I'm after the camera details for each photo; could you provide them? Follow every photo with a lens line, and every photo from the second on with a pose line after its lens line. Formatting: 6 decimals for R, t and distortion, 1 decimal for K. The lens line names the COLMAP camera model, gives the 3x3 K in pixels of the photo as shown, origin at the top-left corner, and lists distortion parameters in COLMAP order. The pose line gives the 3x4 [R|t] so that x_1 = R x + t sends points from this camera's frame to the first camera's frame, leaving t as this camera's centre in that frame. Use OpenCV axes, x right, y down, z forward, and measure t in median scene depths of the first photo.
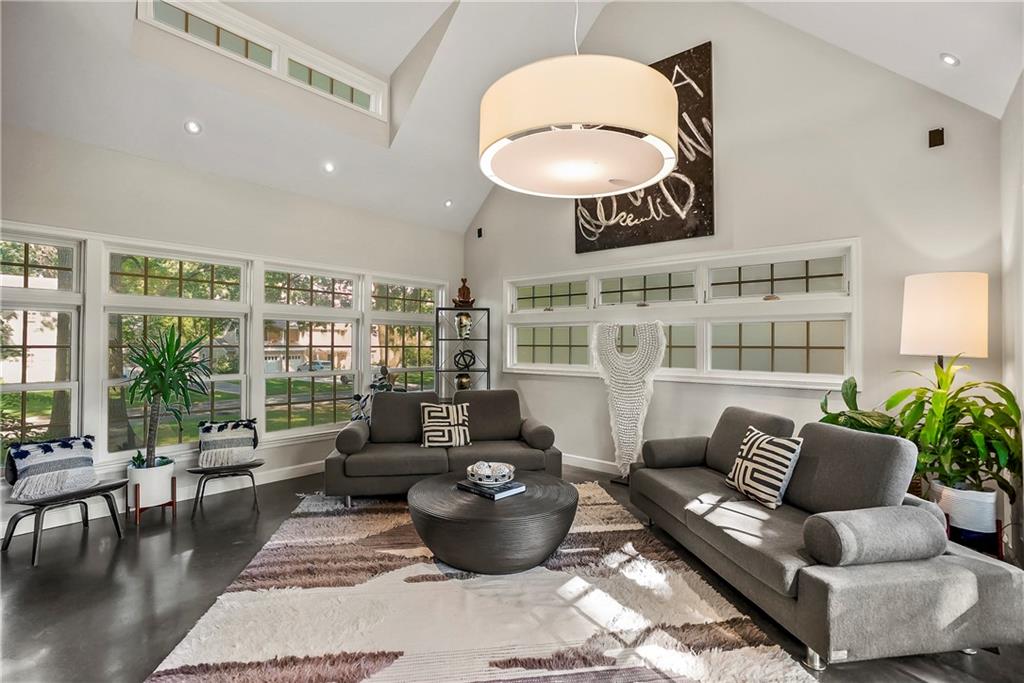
lens RADIAL K [[475.7, 0, 516.1], [0, 475.7, 331.6], [0, 0, 1]] dist [-0.053031, 0.027886]
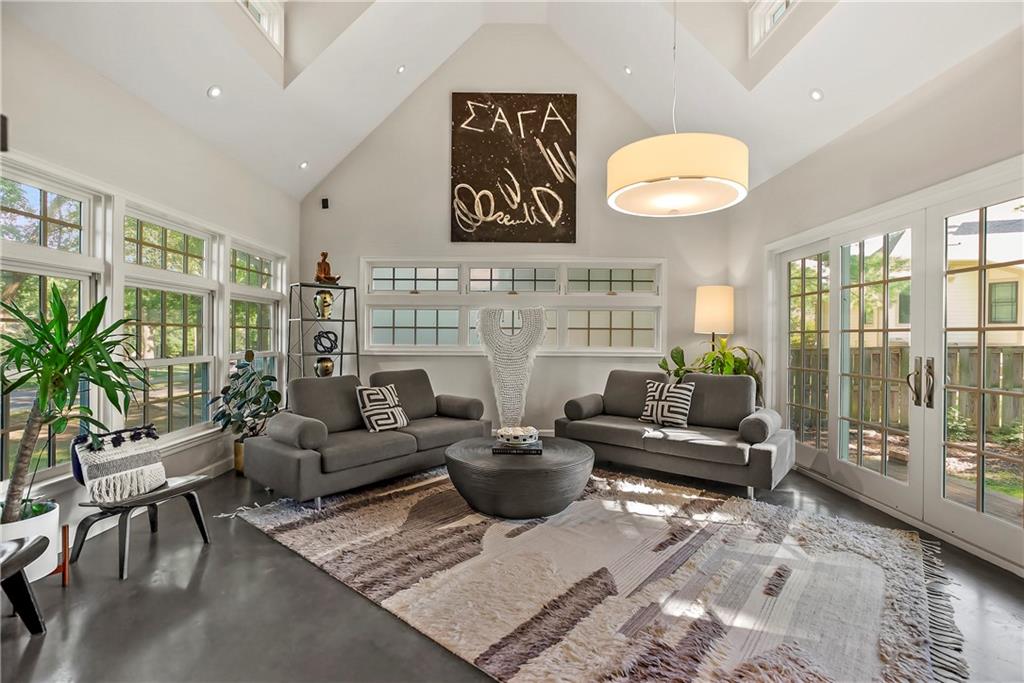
lens RADIAL K [[475.7, 0, 516.1], [0, 475.7, 331.6], [0, 0, 1]] dist [-0.053031, 0.027886]
pose [[0.754016, 0.004668, 0.656839, -0.572926], [-0.019589, 0.999690, 0.015382, 0.023640], [-0.656564, -0.024465, 0.753874, 0.107964]]
